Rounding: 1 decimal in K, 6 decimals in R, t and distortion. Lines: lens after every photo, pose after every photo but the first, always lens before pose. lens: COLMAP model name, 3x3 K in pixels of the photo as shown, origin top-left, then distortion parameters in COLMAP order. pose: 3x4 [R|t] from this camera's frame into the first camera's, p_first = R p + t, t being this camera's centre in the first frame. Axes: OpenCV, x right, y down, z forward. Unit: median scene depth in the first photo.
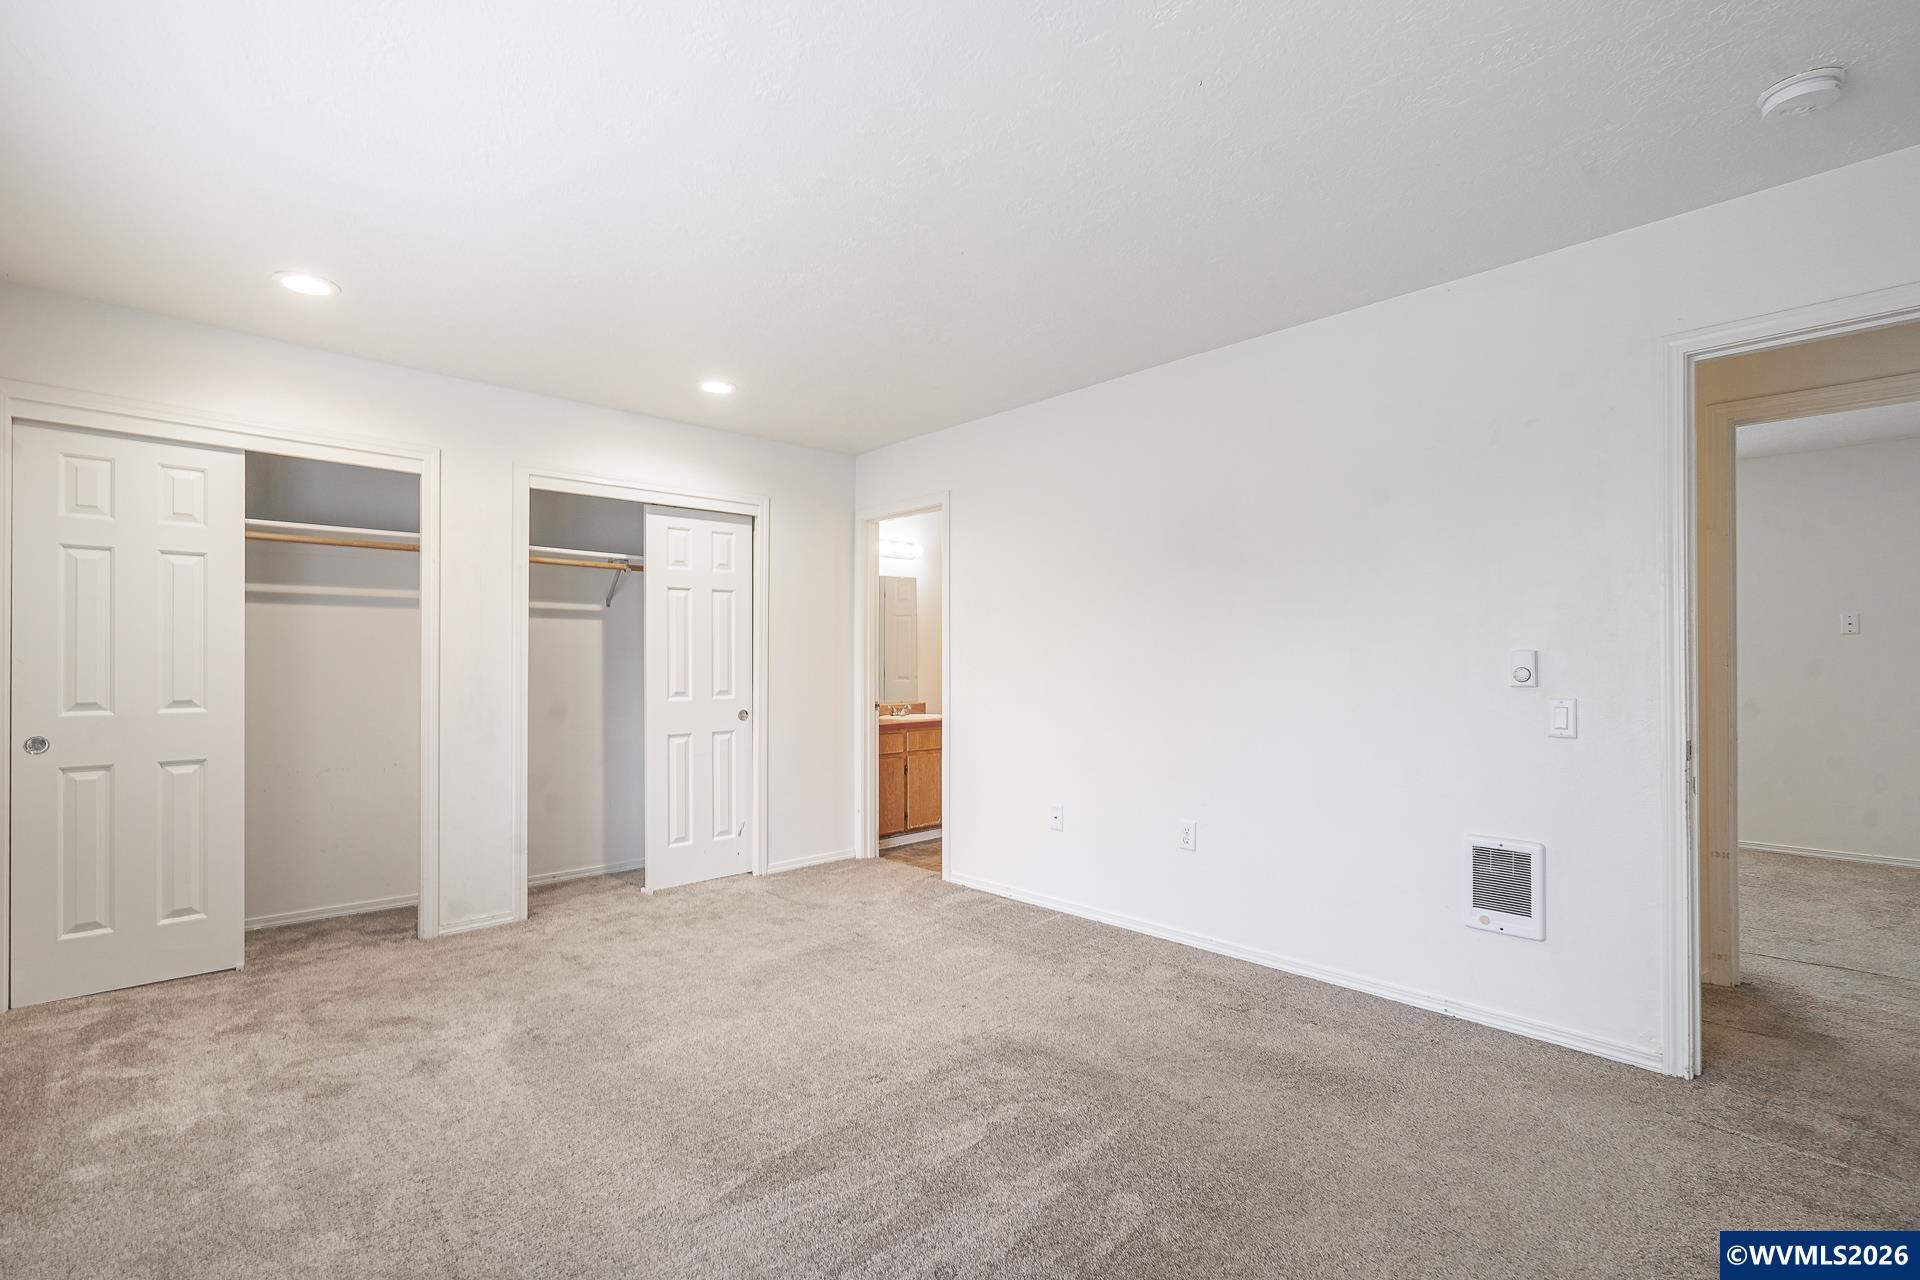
lens RADIAL K [[869.3, 0, 960.8], [0, 869.3, 666.5], [0, 0, 1]] dist [0.000991, -0.000064]
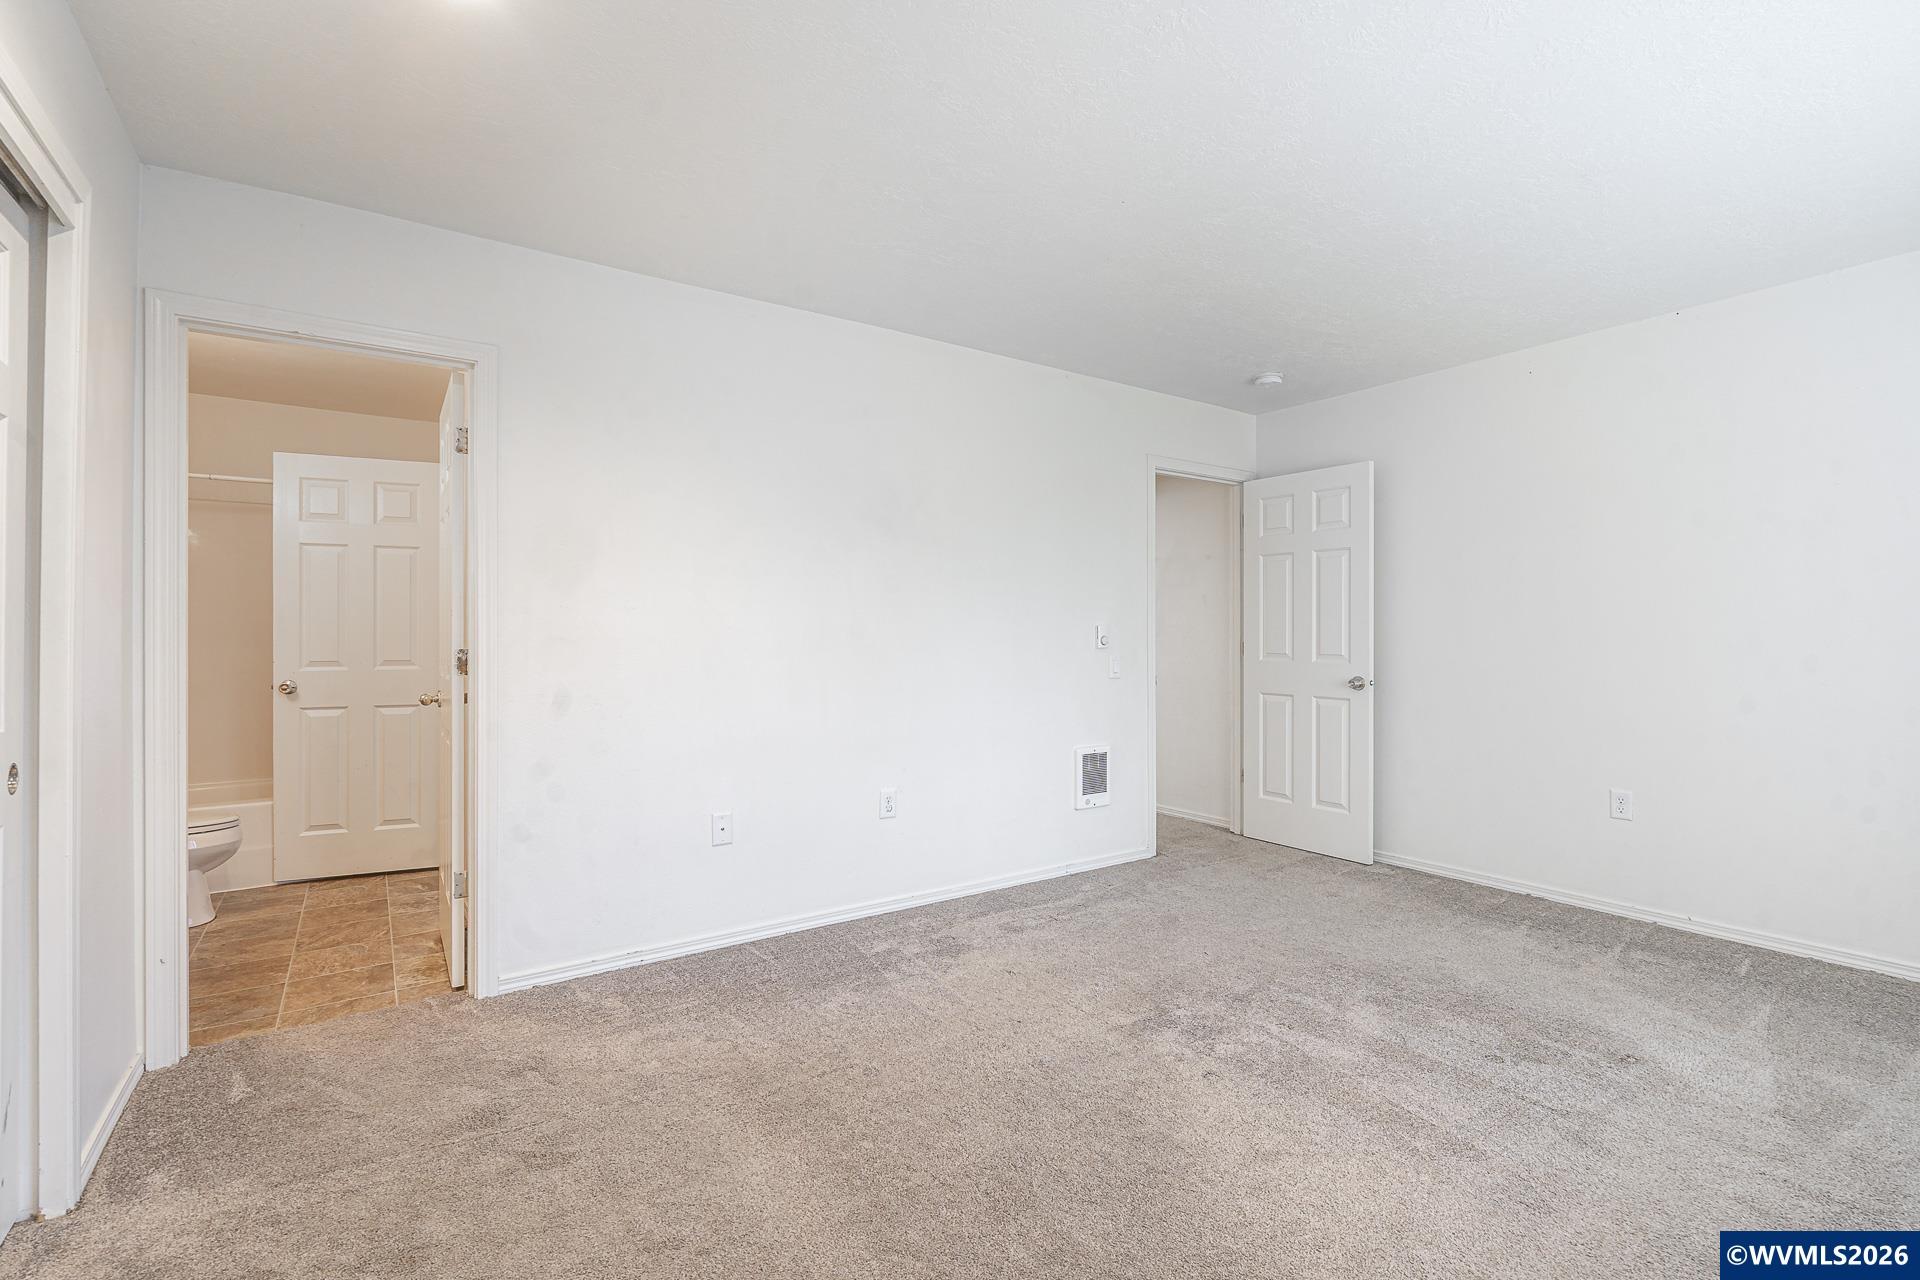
lens RADIAL K [[842.7, 0, 960.0], [0, 842.7, 640.0], [0, 0, 1]] dist [-0.000727, -0.000202]
pose [[0.163024, -0.000005, 0.986622, -0.669876], [0.006143, 0.999981, -0.001010, 0.005118], [-0.986603, 0.006225, 0.163021, 0.729973]]
